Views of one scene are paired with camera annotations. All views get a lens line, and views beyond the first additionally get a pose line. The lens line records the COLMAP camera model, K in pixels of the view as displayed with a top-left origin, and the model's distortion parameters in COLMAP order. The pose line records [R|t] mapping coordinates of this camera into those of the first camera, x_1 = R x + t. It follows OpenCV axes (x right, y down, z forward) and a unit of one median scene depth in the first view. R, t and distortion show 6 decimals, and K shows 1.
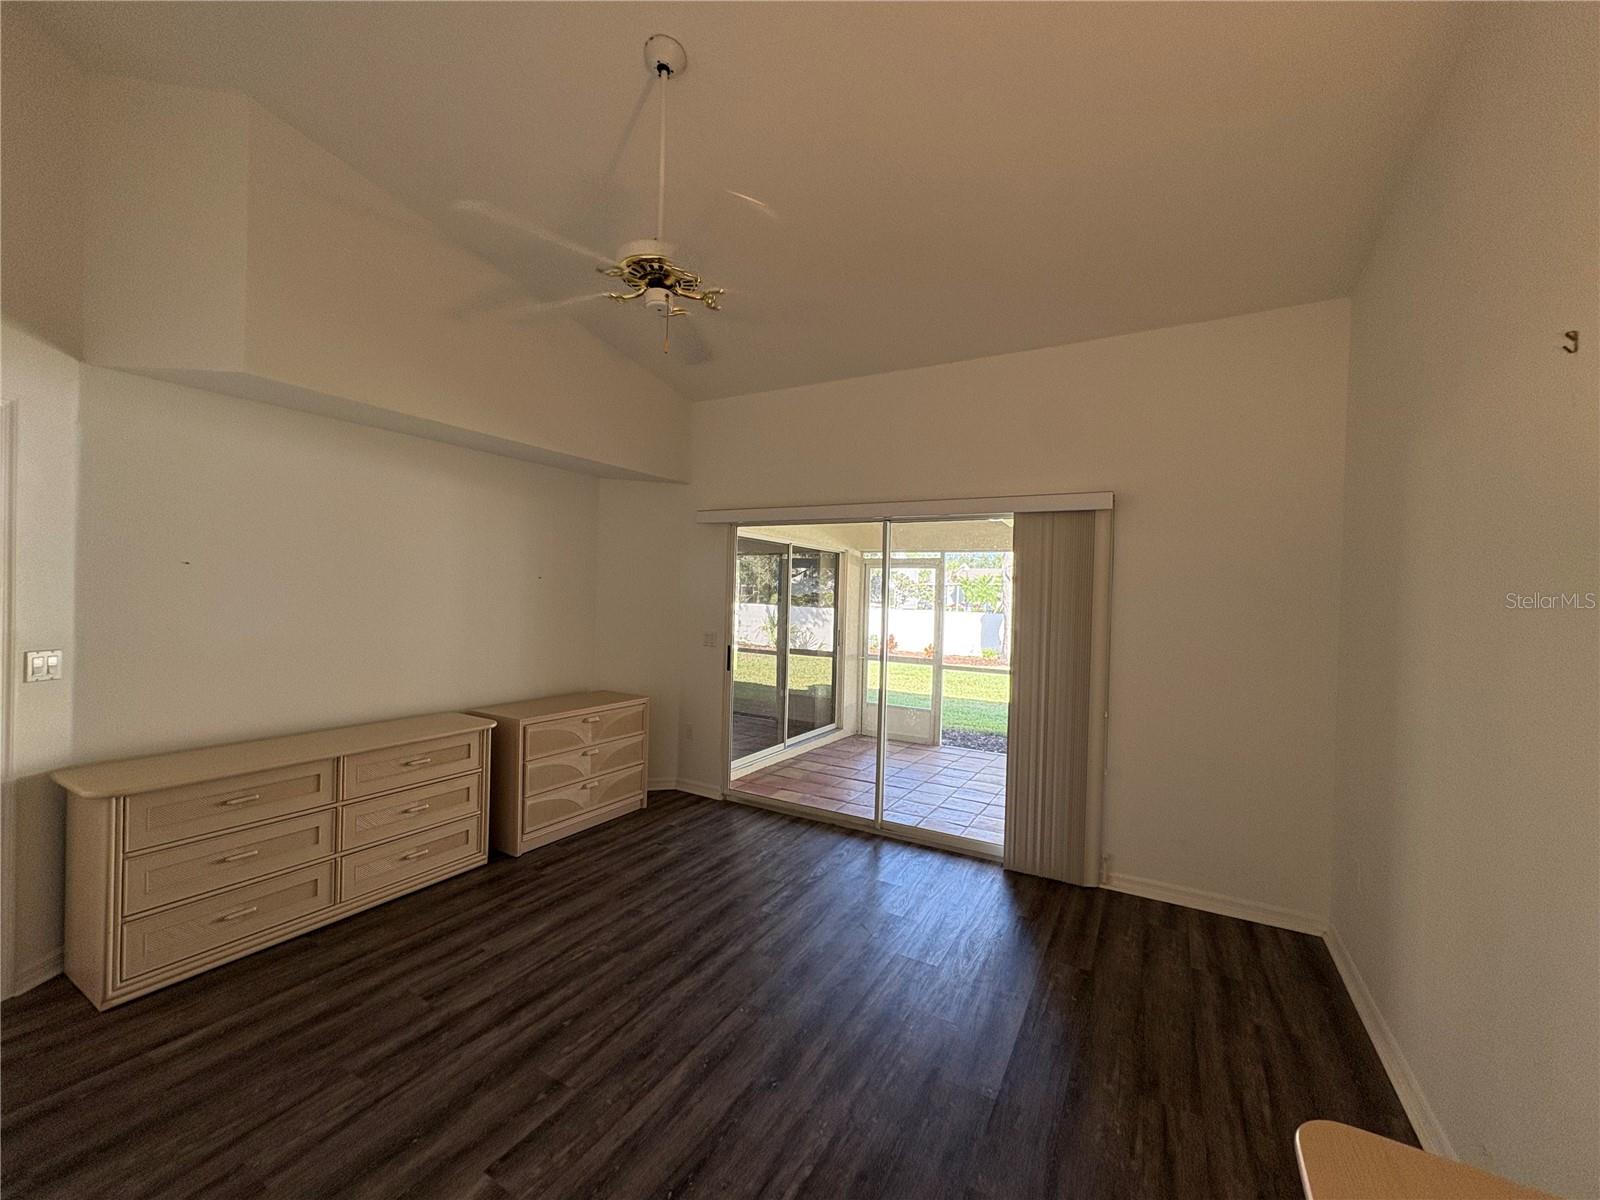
lens RADIAL K [[639.0, 0, 800.0], [0, 639.0, 600.0], [0, 0, 1]] dist [-0.000046, 0.000583]
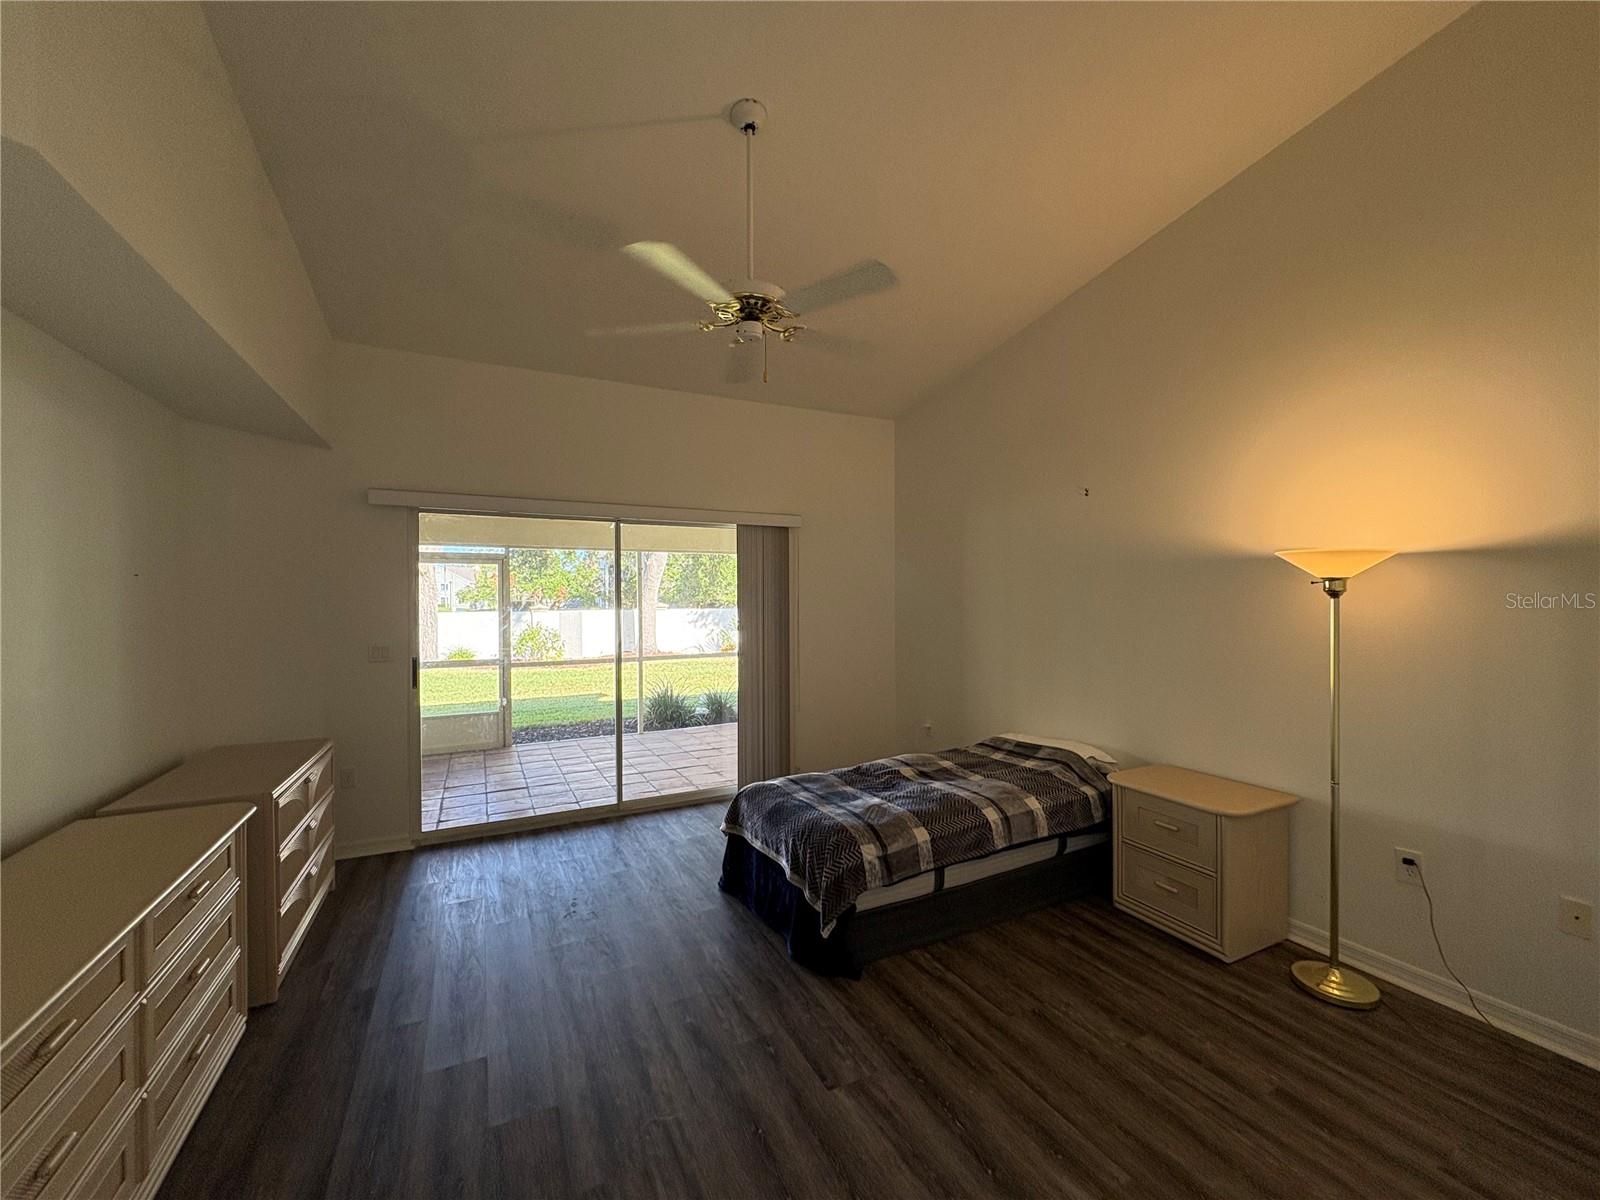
lens RADIAL K [[639.0, 0, 800.0], [0, 639.0, 600.0], [0, 0, 1]] dist [-0.000046, 0.000583]
pose [[0.552313, -0.034372, 0.832928, -0.516887], [0.027910, 0.999352, 0.022732, -0.007181], [-0.833170, 0.010692, 0.552914, 0.138765]]
